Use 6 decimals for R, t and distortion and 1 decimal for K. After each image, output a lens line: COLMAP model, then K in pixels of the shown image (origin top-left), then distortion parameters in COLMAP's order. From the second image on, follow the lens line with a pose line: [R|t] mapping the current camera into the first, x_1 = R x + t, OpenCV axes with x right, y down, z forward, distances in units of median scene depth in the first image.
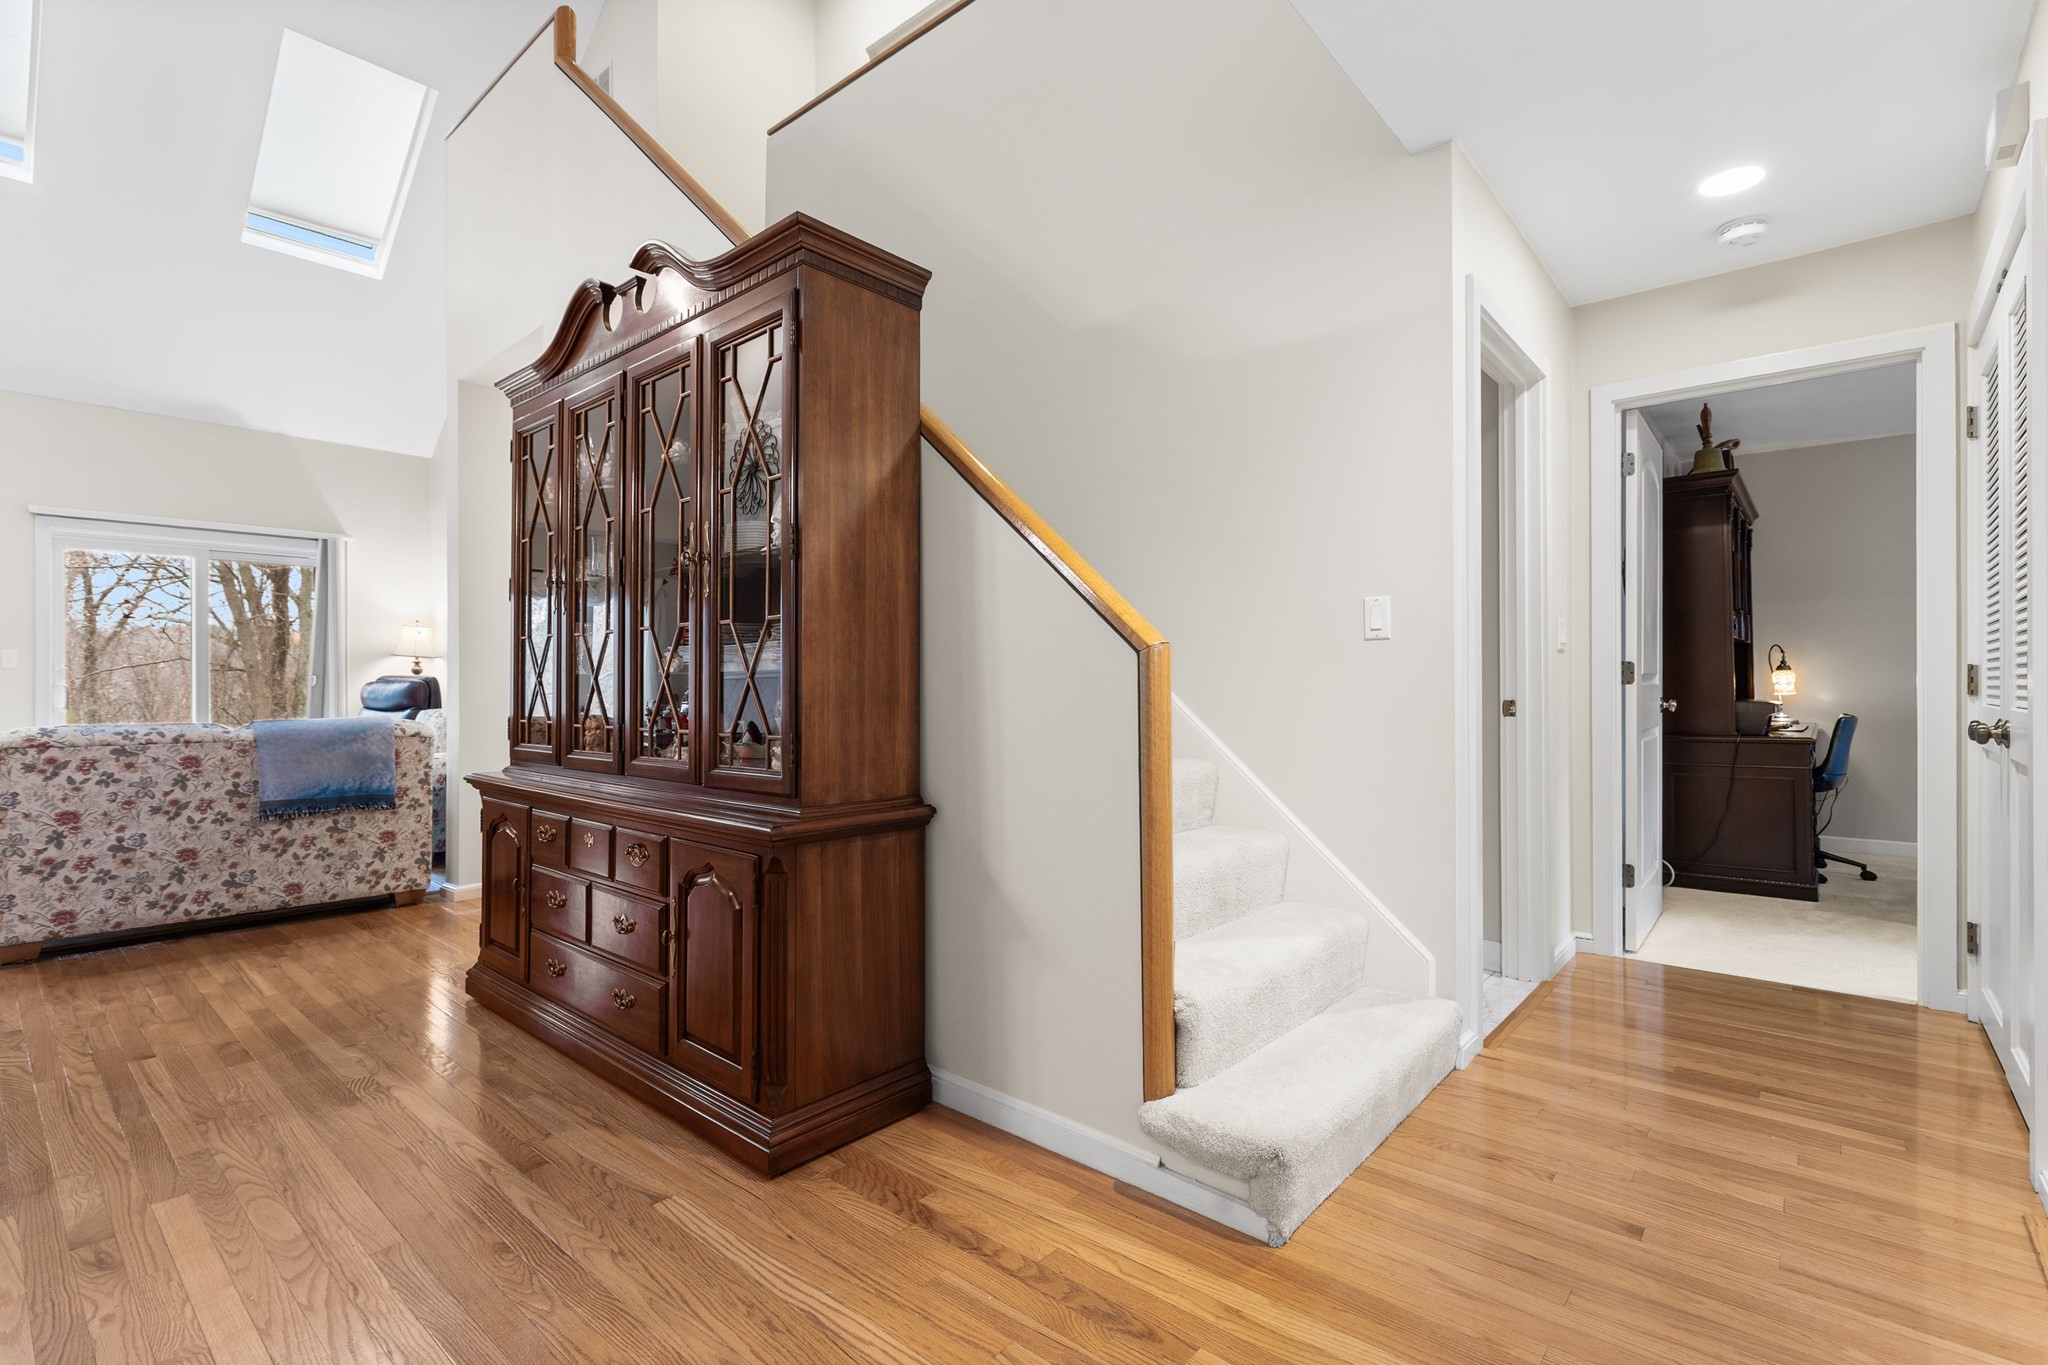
lens RADIAL K [[930.2, 0, 1022.3], [0, 930.2, 676.9], [0, 0, 1]] dist [0.006504, -0.003479]
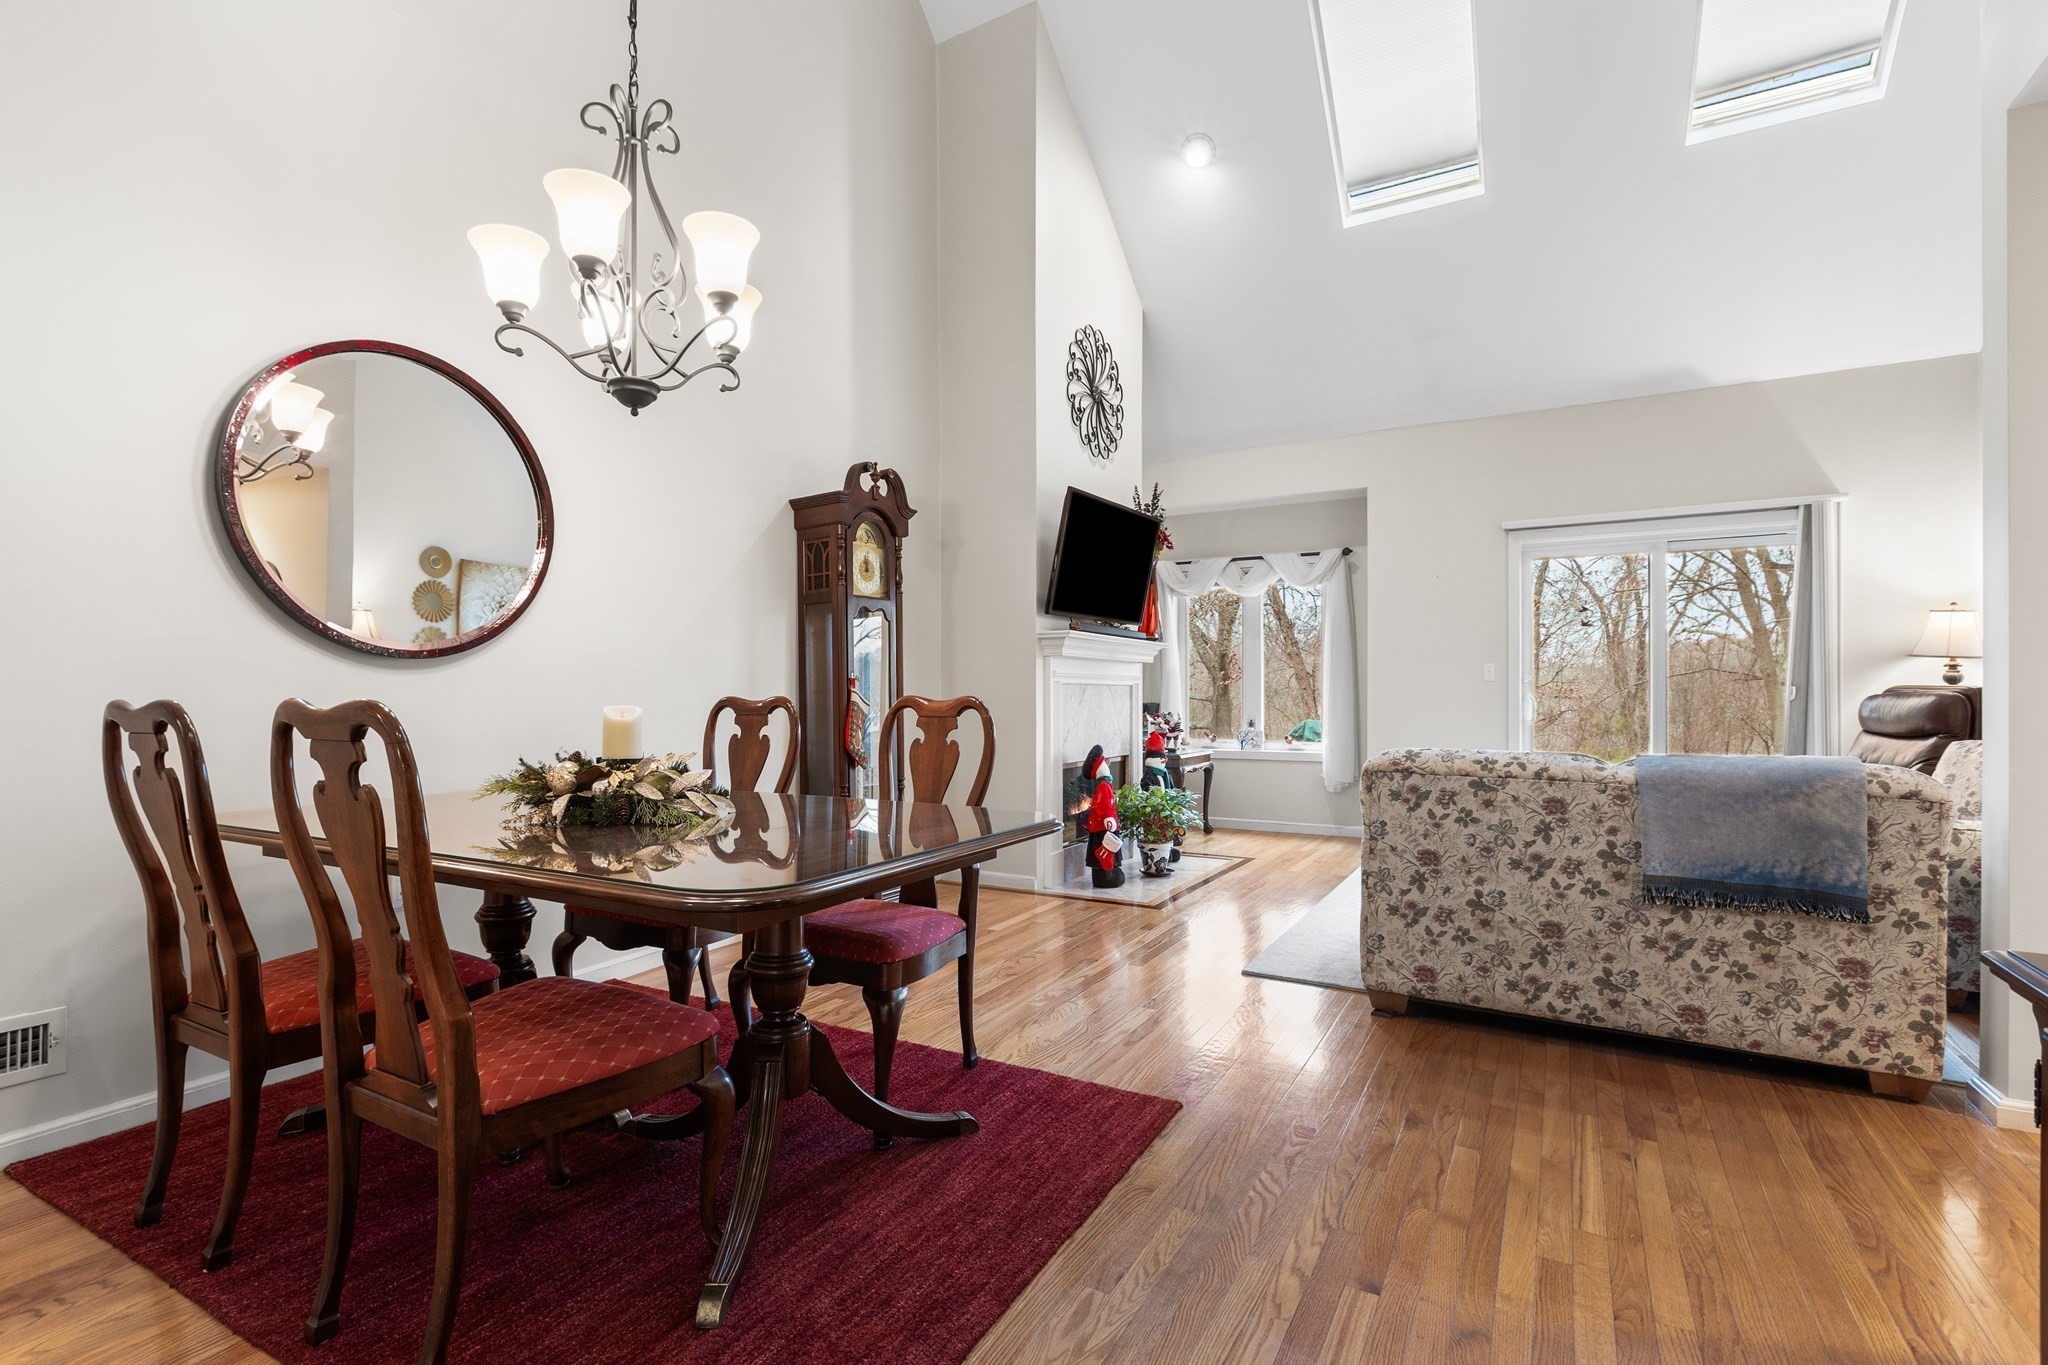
lens RADIAL K [[930.2, 0, 1022.7], [0, 930.2, 693.4], [0, 0, 1]] dist [0.006504, -0.003479]
pose [[0.190392, 0.004449, -0.981698, -0.232259], [0.004063, 0.999978, 0.005320, -0.003814], [0.981700, -0.005001, 0.190370, 0.420662]]
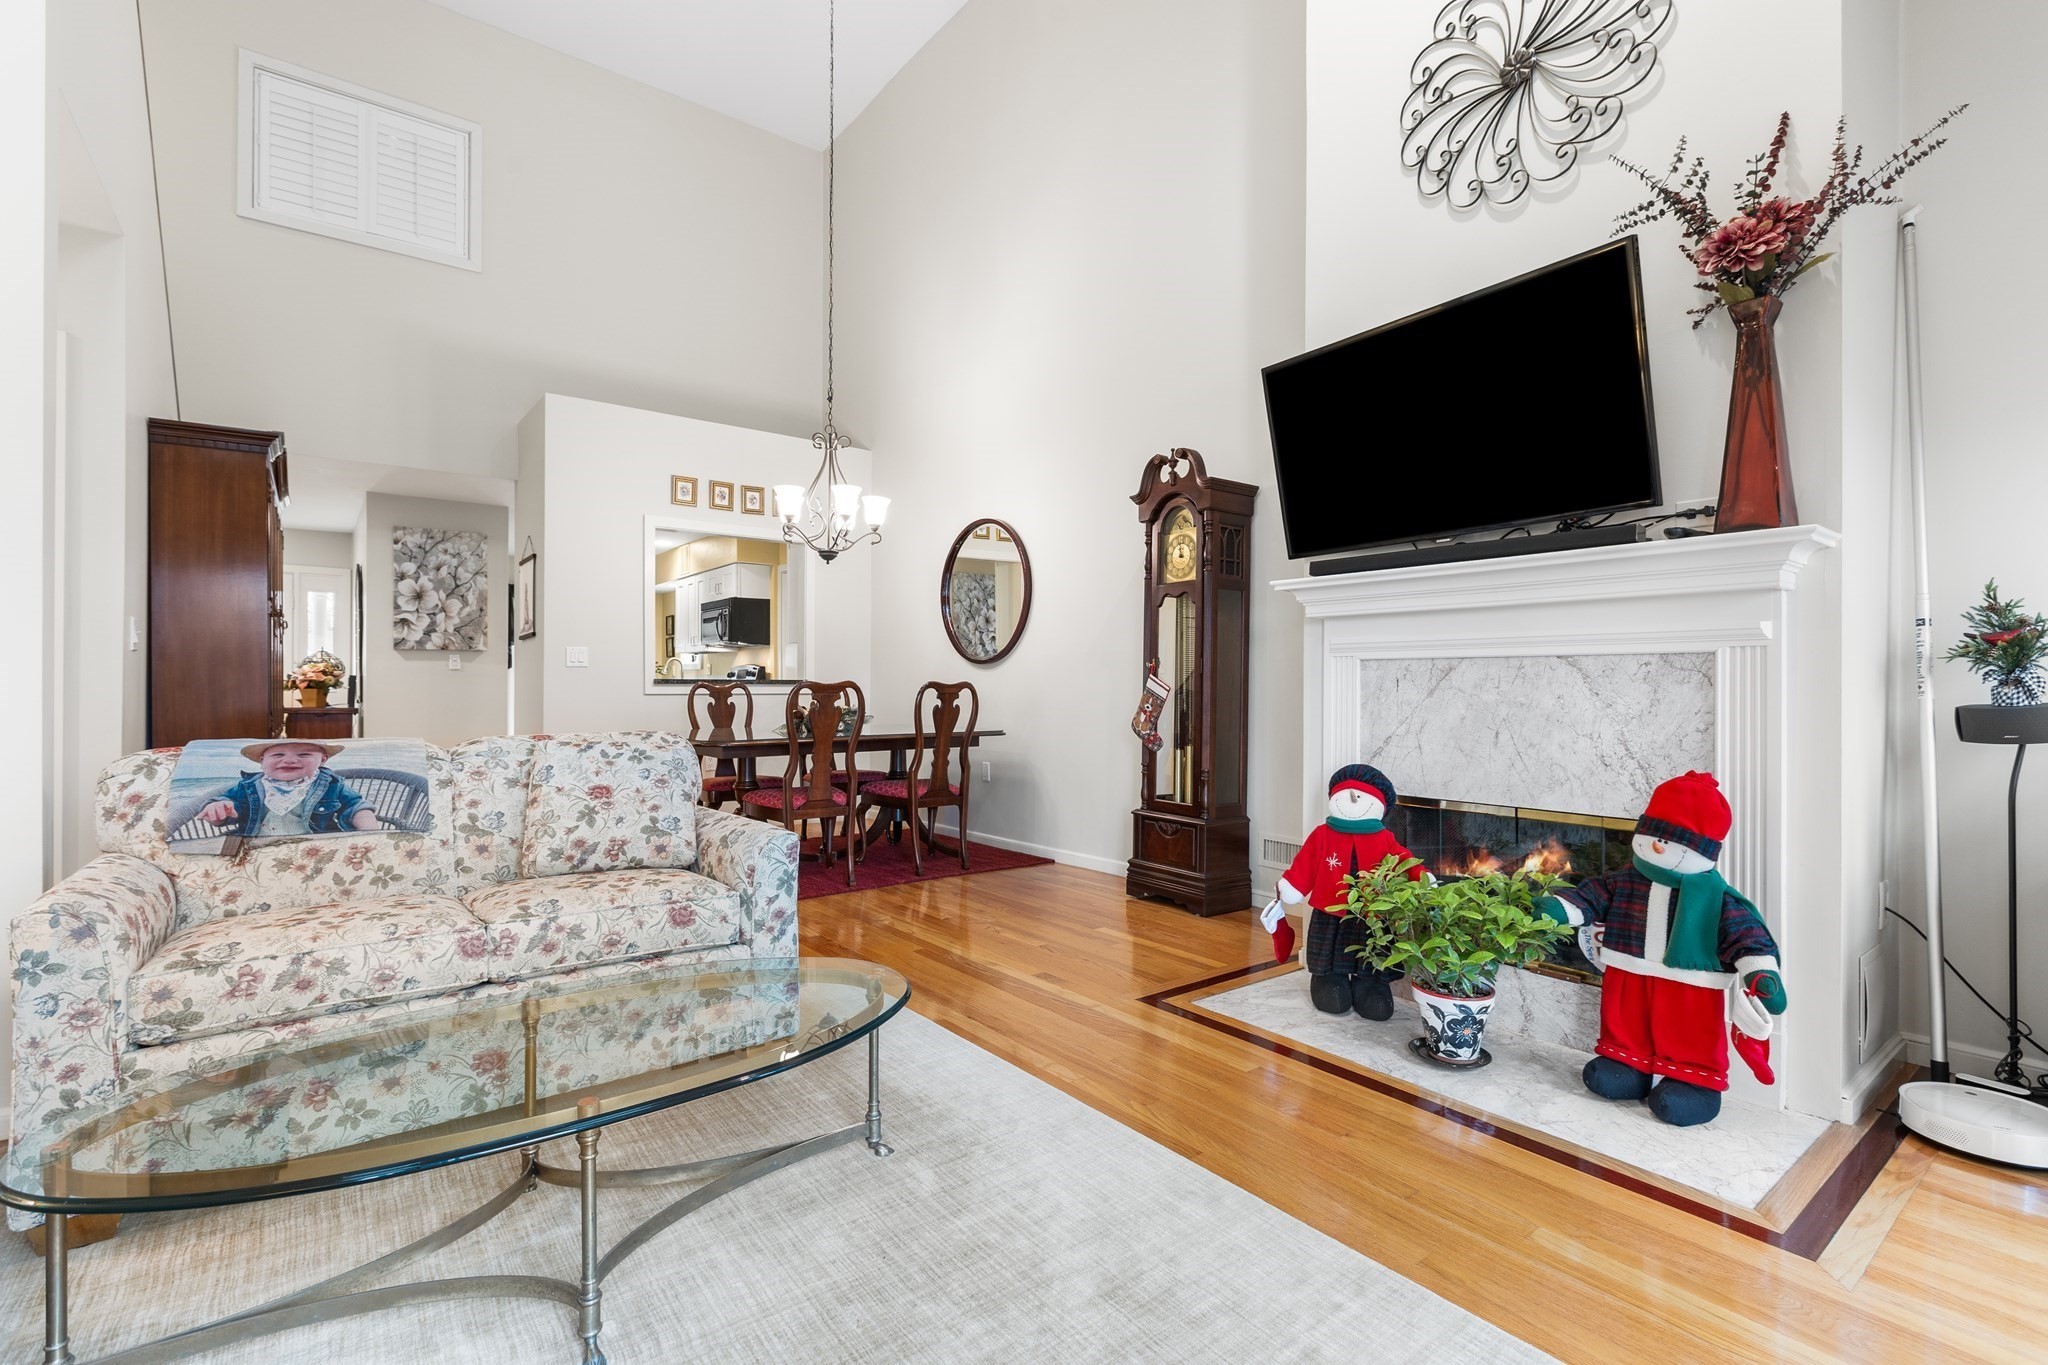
lens RADIAL K [[930.2, 0, 1029.3], [0, 930.2, 679.8], [0, 0, 1]] dist [0.006504, -0.003479]
pose [[-0.979128, 0.006826, 0.203128, -1.421600], [0.004365, 0.999912, -0.012560, 0.016715], [-0.203196, -0.011412, -0.979072, 1.594436]]
